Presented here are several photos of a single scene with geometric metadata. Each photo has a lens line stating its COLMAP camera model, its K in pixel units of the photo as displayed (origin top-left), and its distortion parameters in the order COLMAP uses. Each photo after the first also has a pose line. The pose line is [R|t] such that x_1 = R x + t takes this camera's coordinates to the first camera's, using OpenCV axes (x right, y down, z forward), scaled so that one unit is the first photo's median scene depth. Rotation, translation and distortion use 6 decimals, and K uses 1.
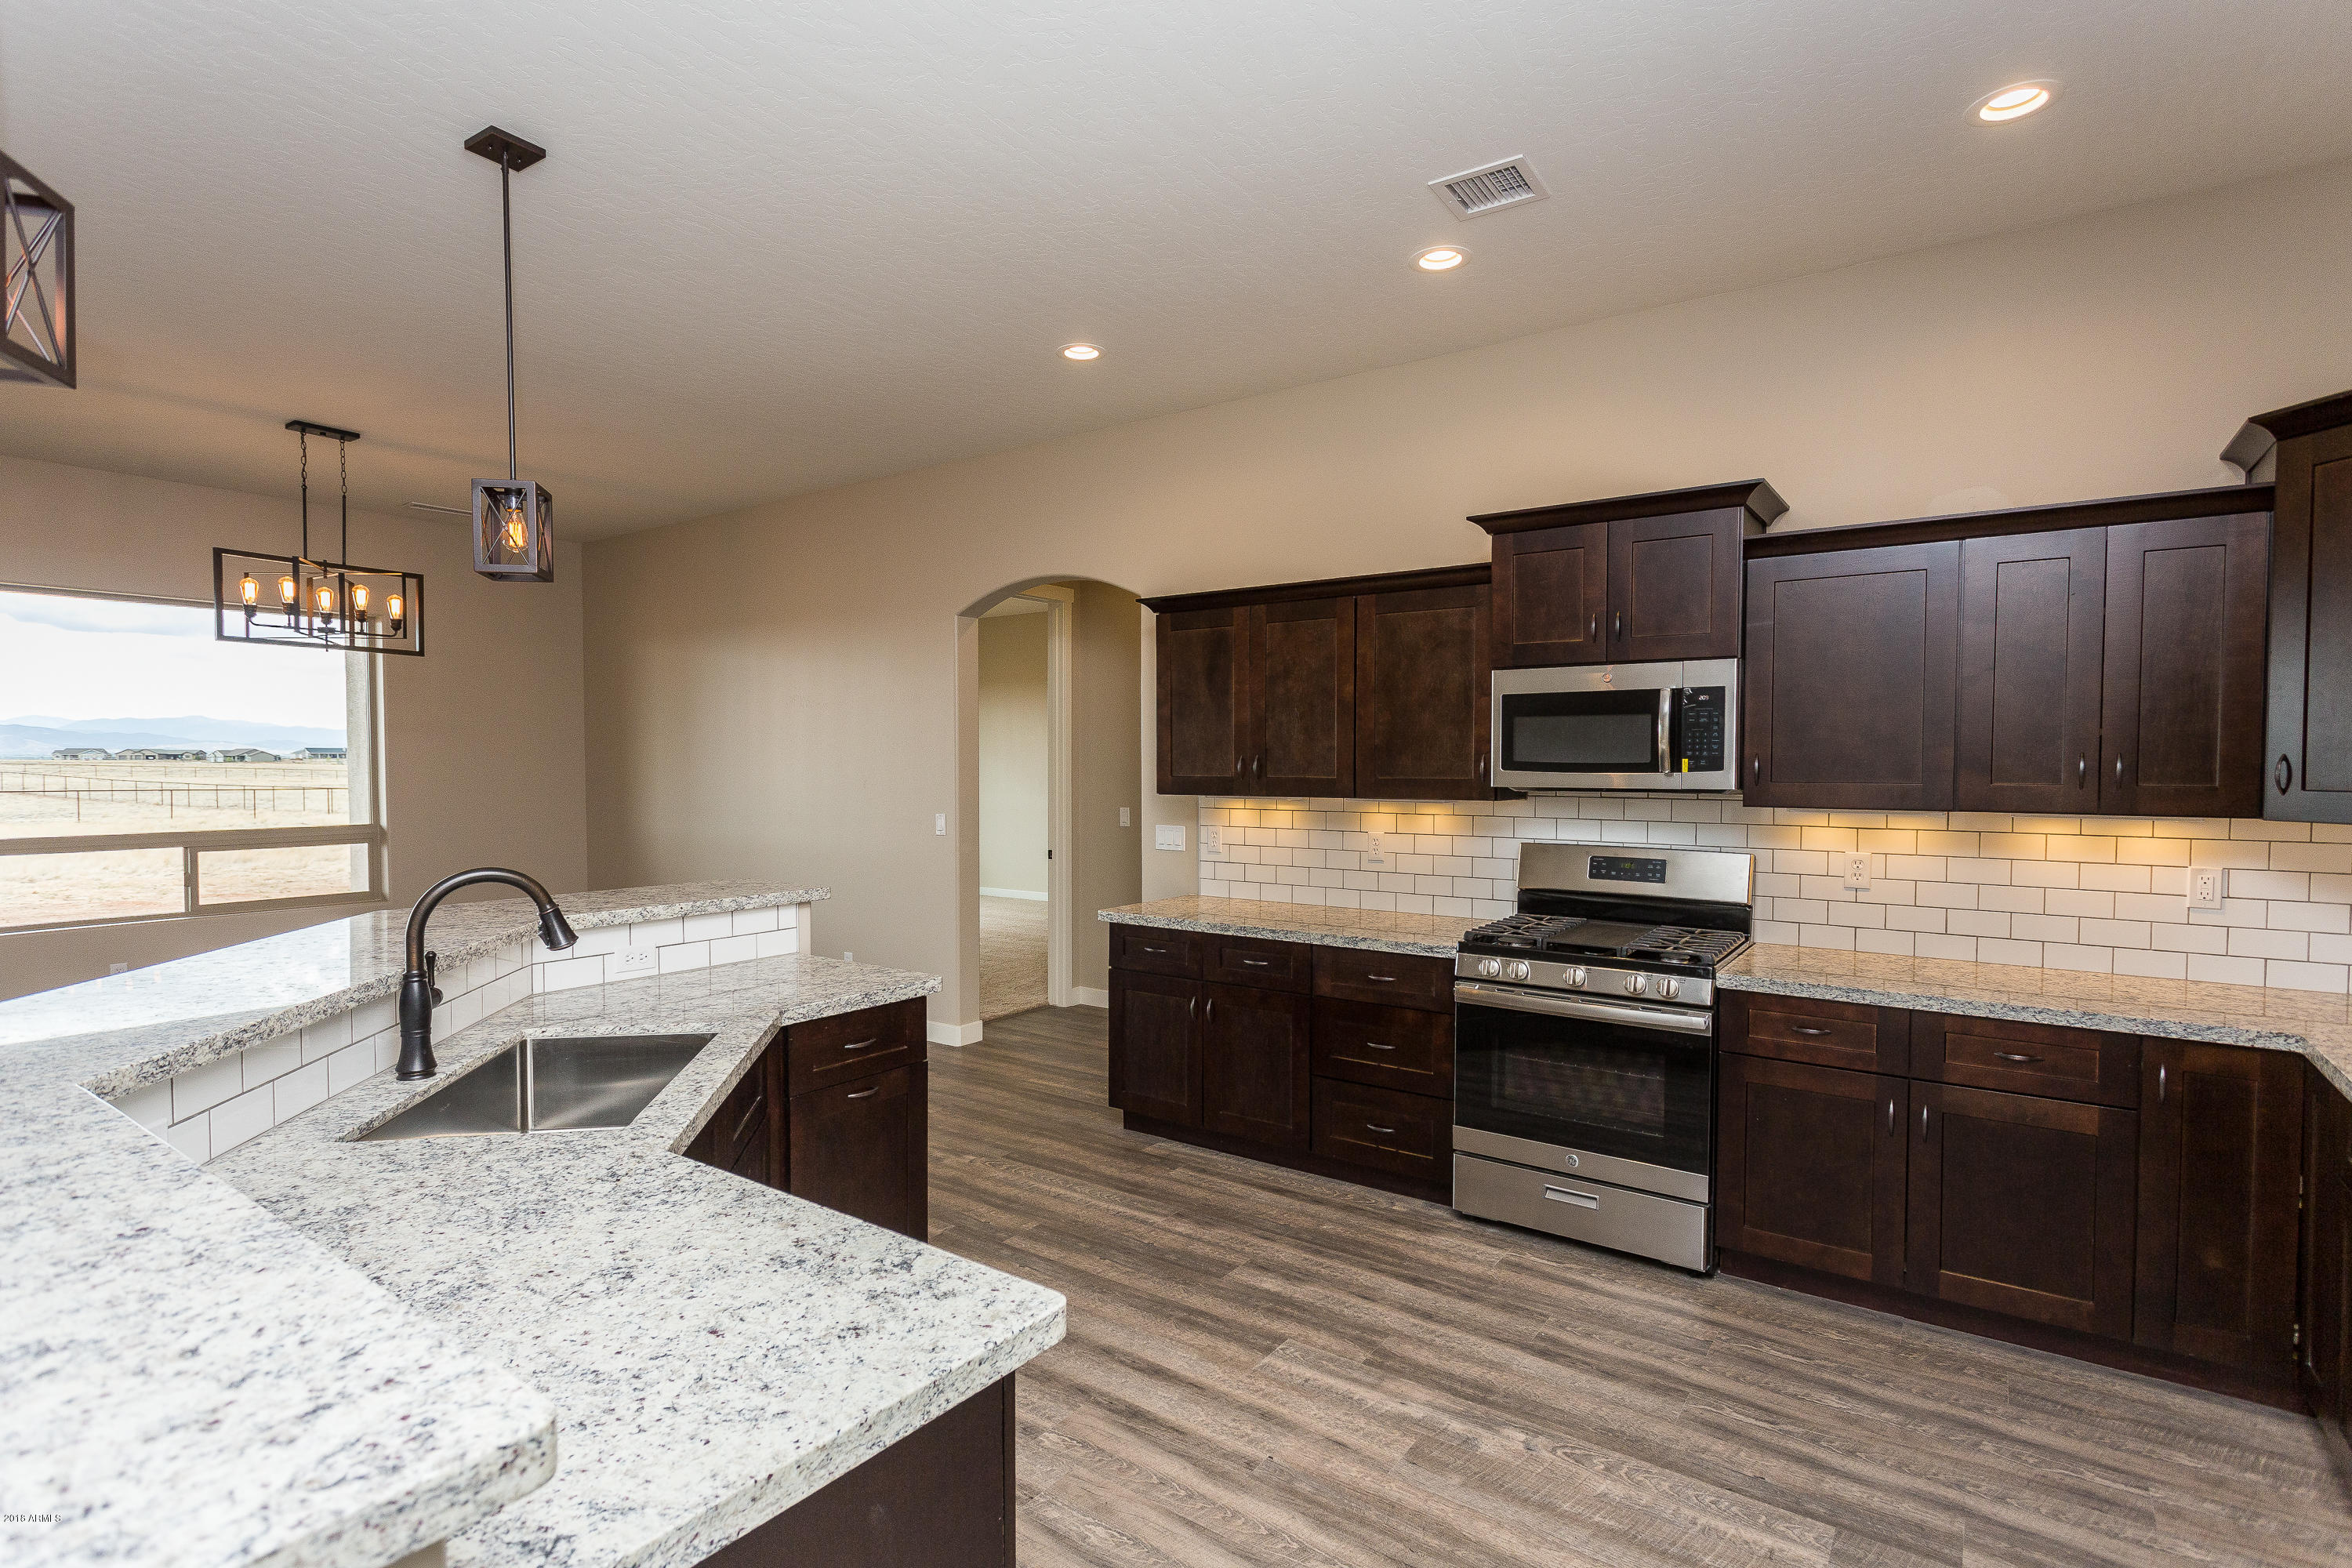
lens RADIAL K [[1144.8, 0, 1176.0], [0, 1144.8, 784.0], [0, 0, 1]] dist [0.002699, 0.000332]
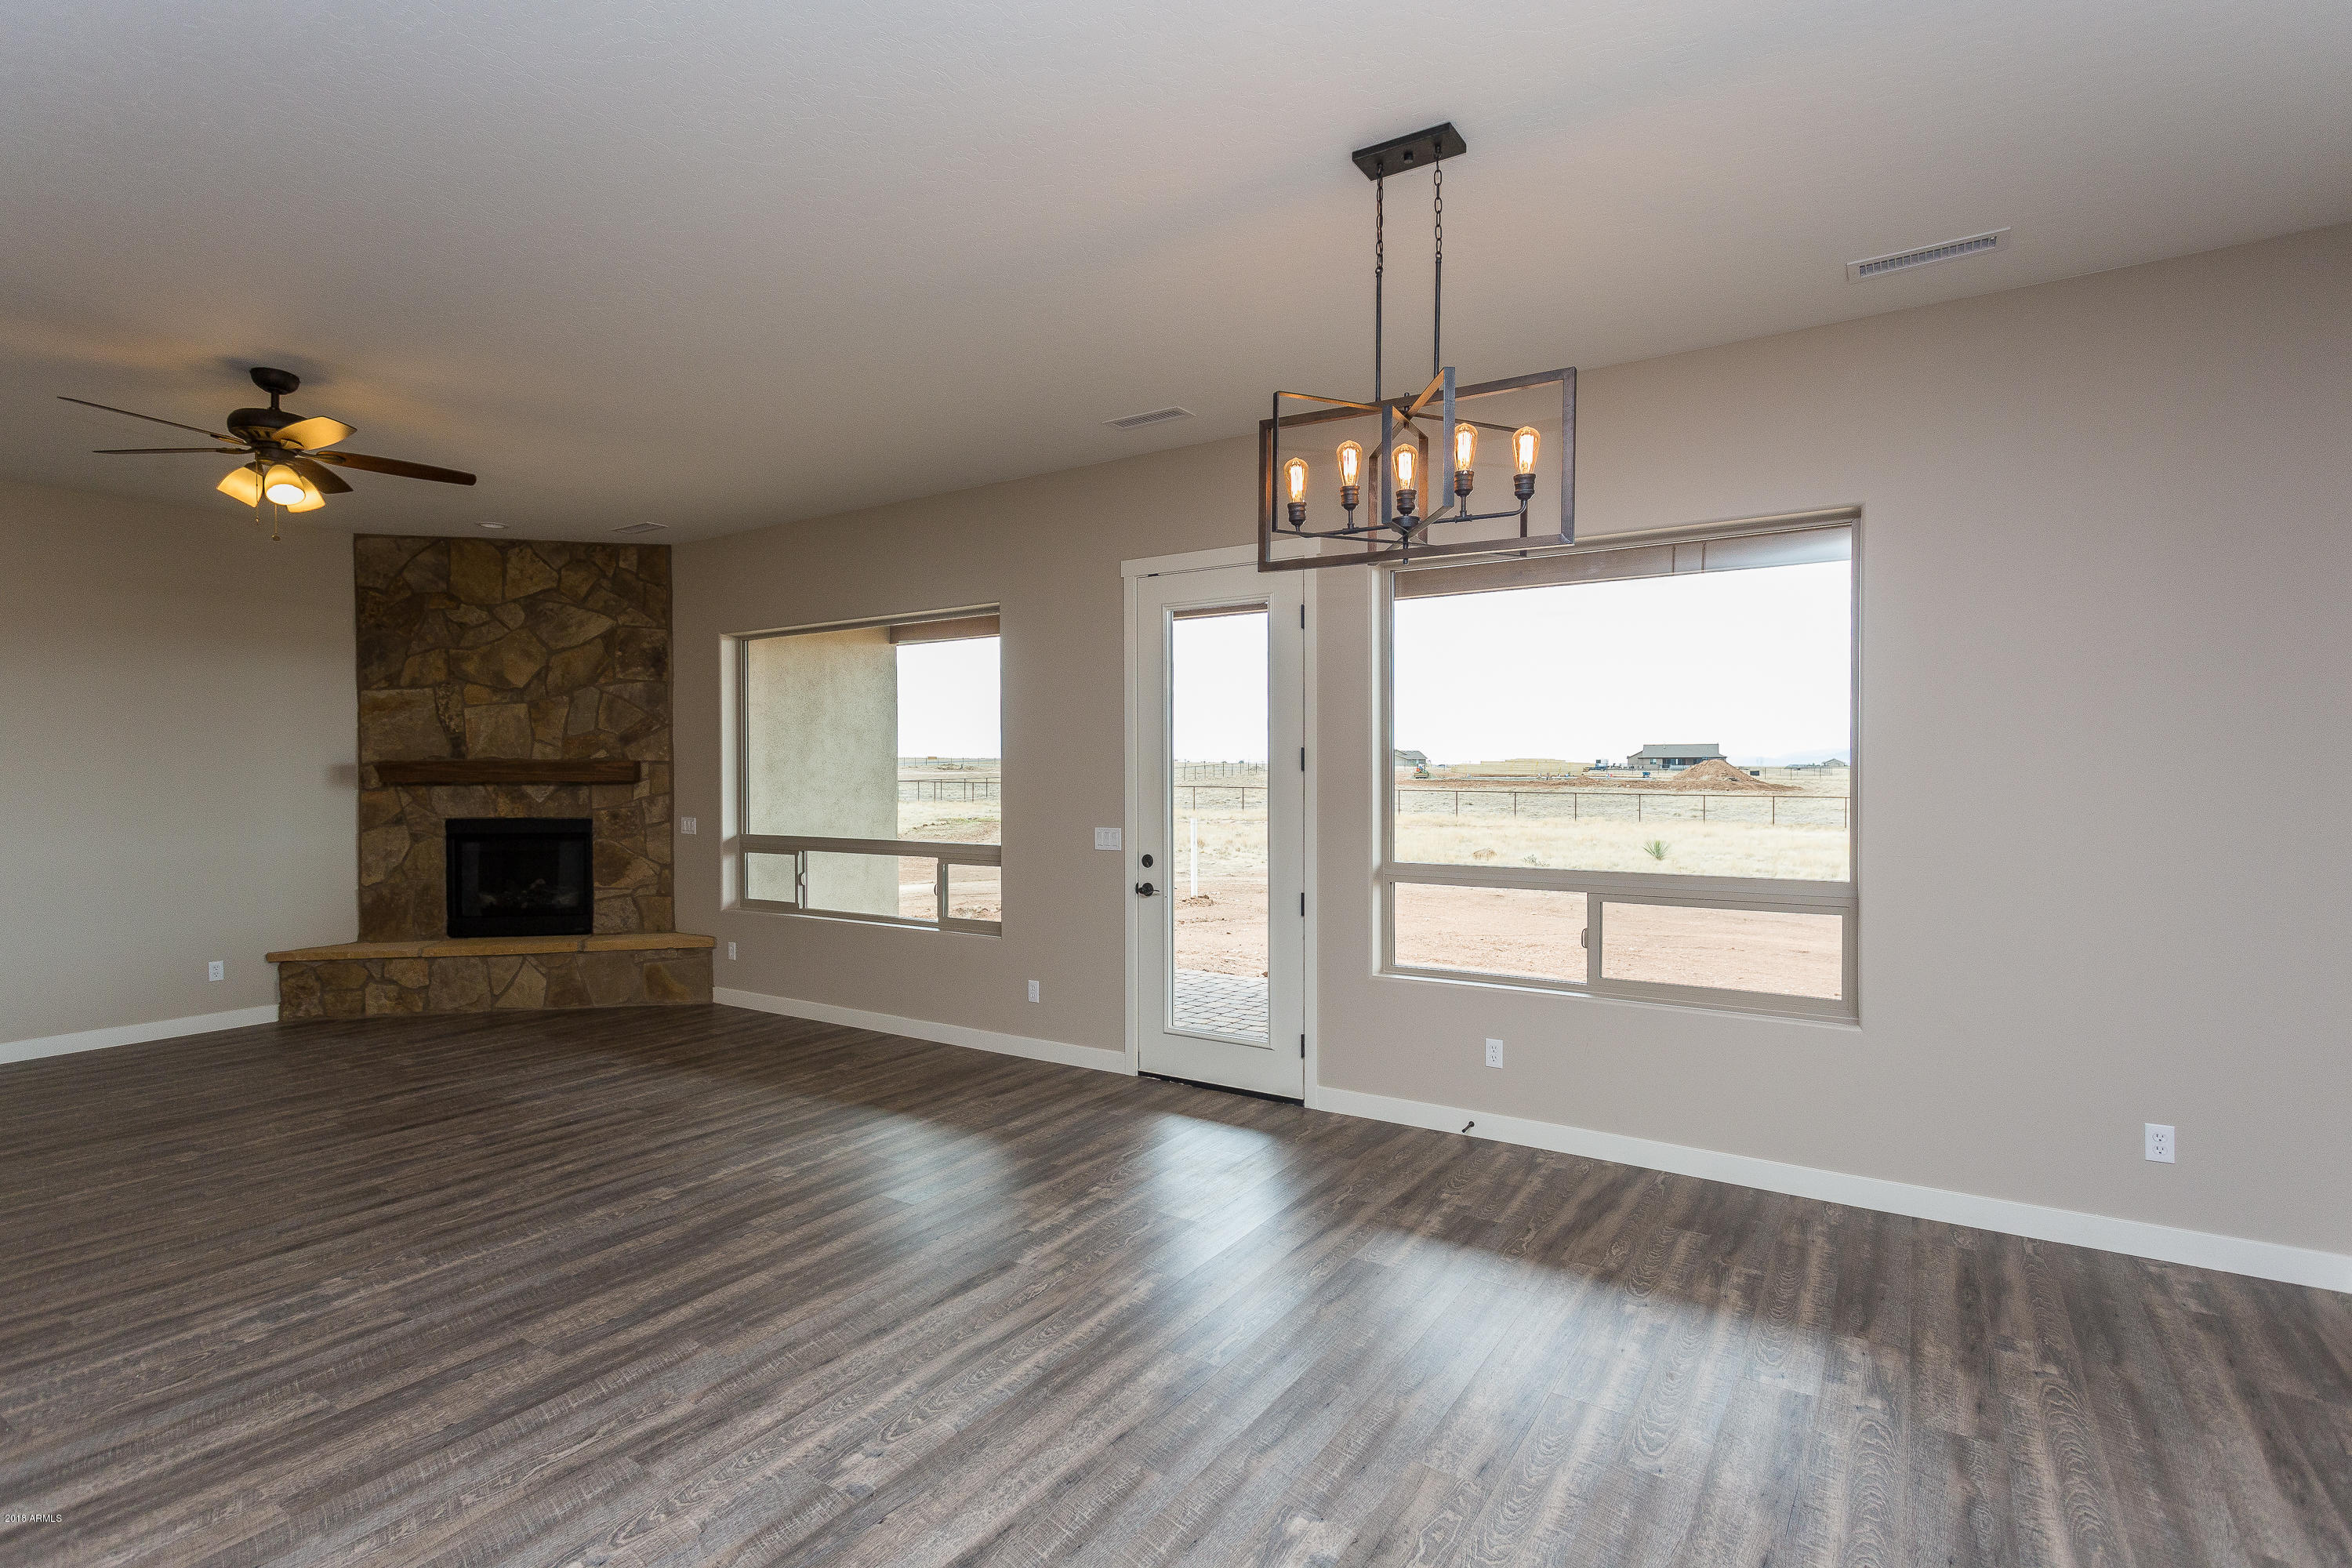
lens RADIAL K [[1136.9, 0, 1160.6], [0, 1136.9, 787.0], [0, 0, 1]] dist [0.001692, 0.000324]
pose [[0.036054, 0.013181, -0.999263, -0.285576], [-0.020175, 0.999719, 0.012460, -0.024695], [0.999146, 0.019710, 0.036310, 1.211583]]
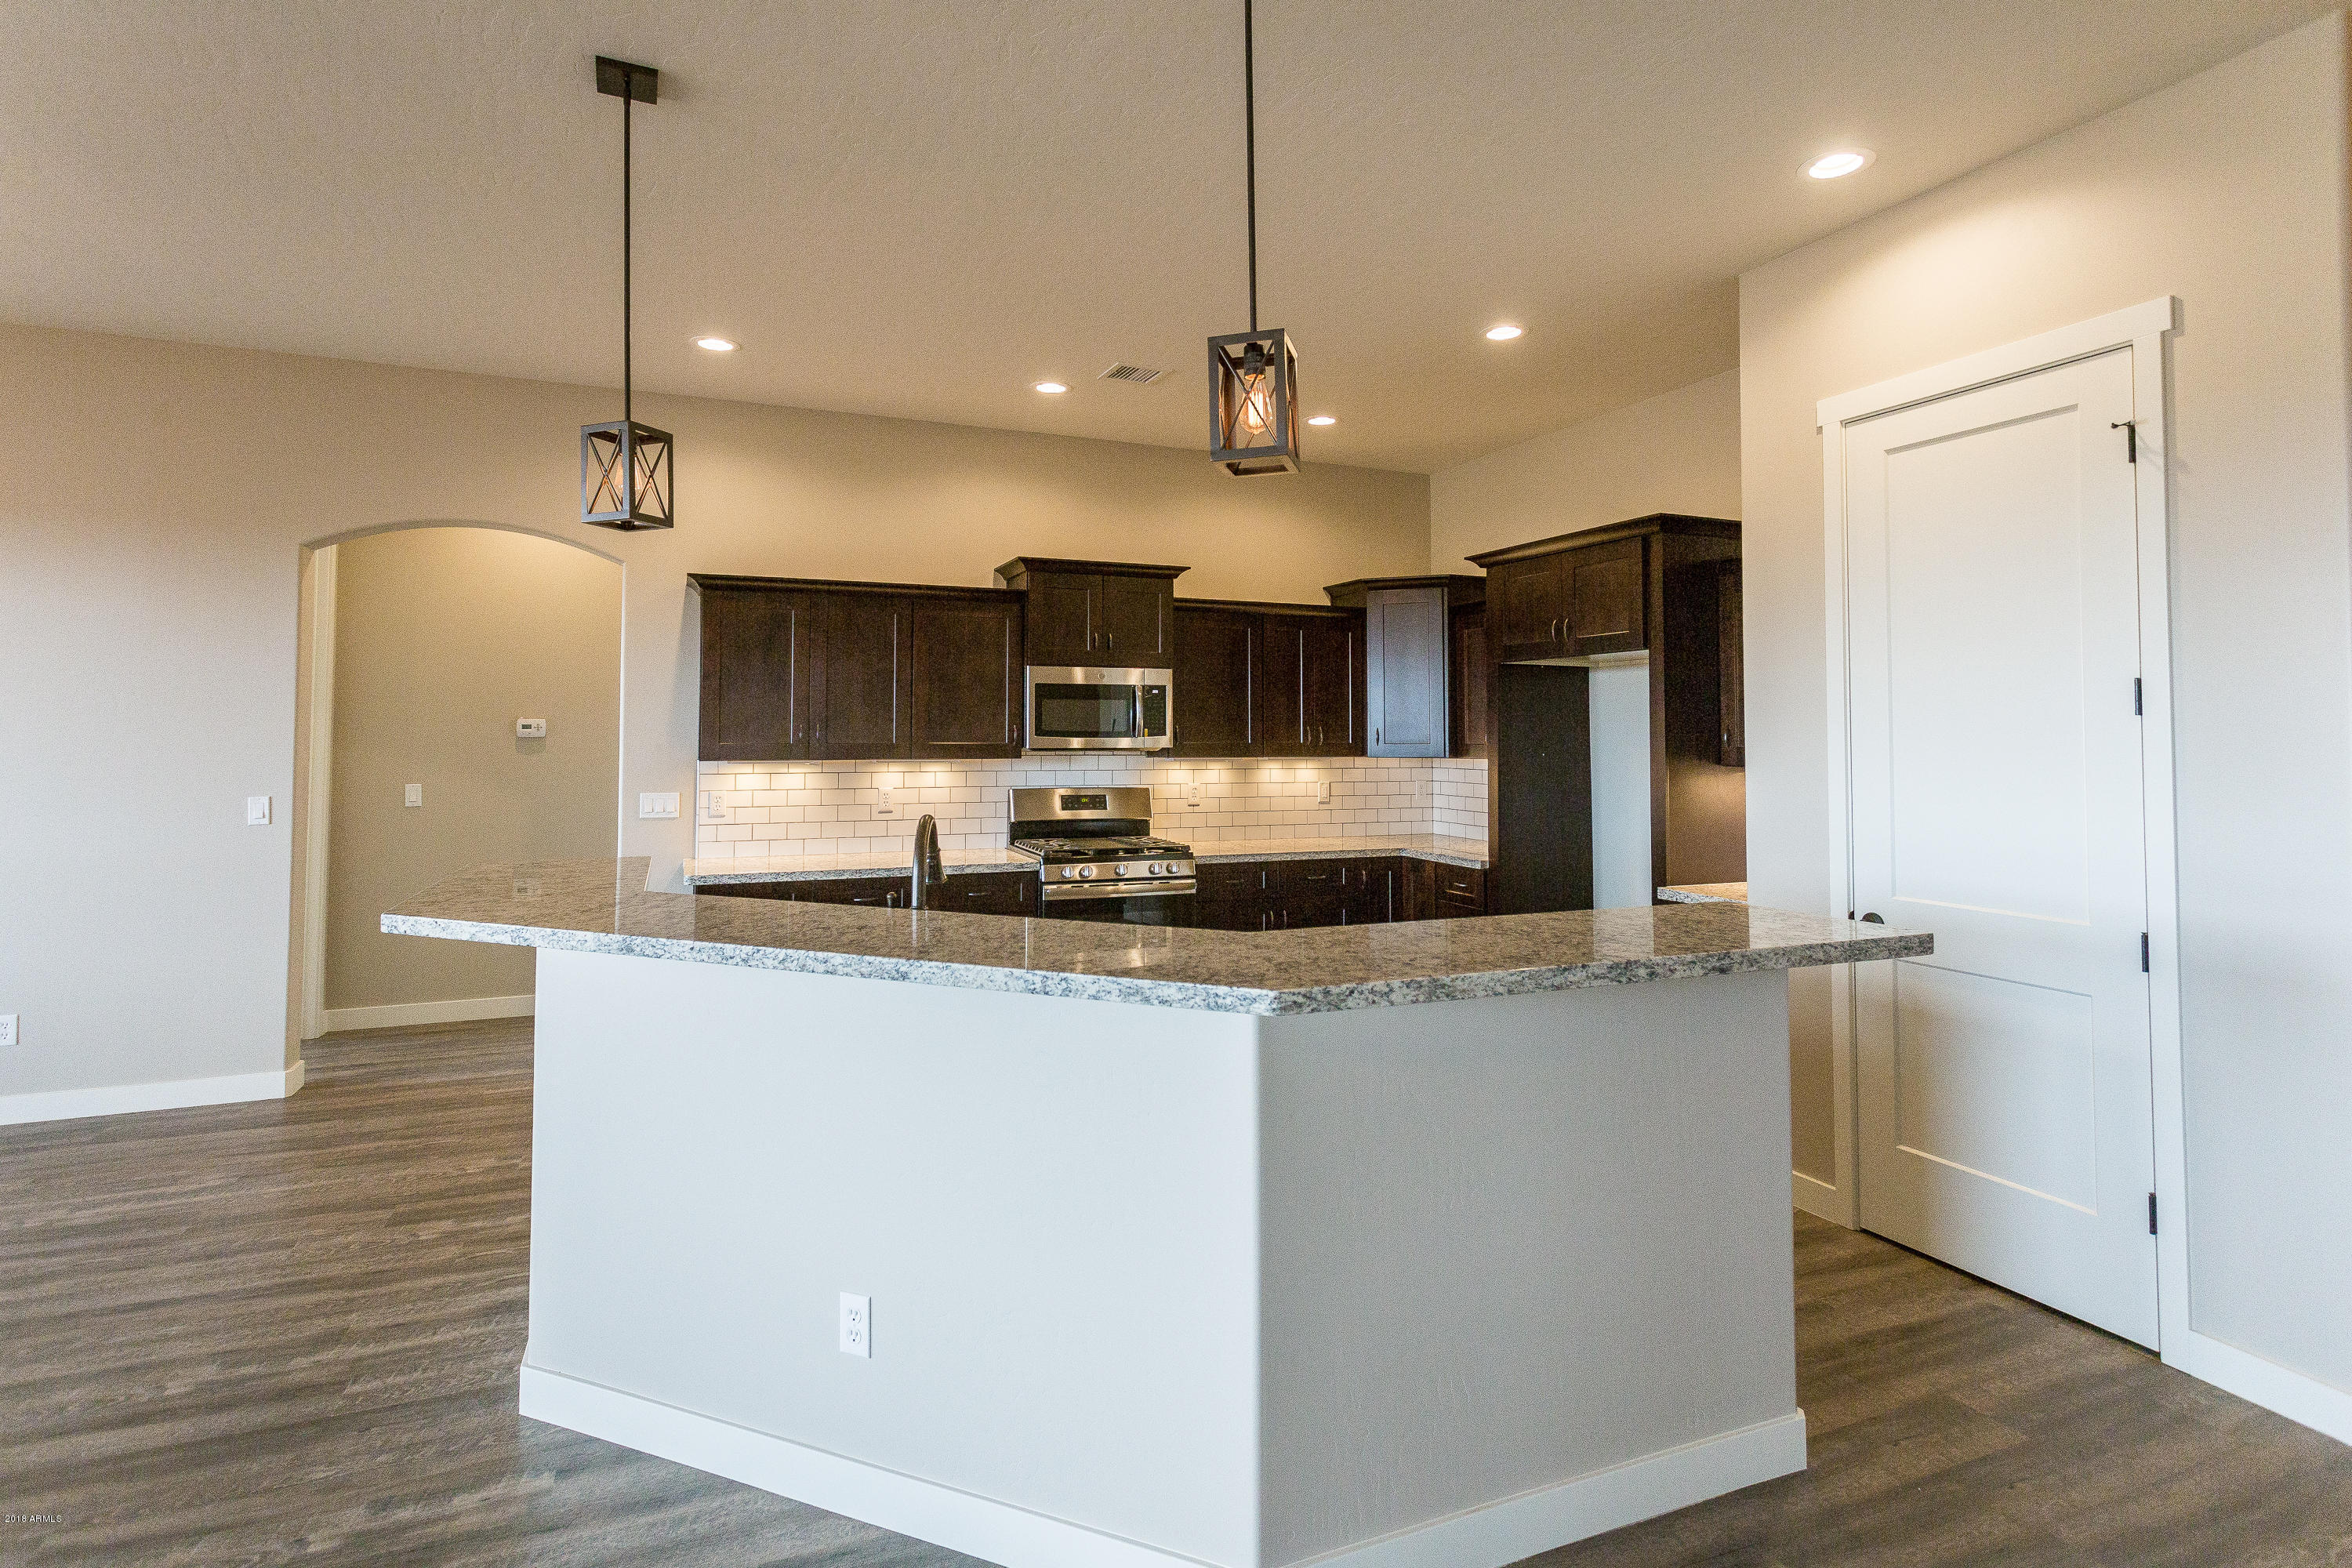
lens RADIAL K [[1148.9, 0, 1176.6], [0, 1148.9, 691.2], [0, 0, 1]] dist [0.002972, 0.000195]
pose [[0.520297, 0.030657, 0.853435, -0.854525], [0.016293, 0.998817, -0.045813, 0.000375], [-0.853830, 0.037742, 0.519182, 0.108864]]
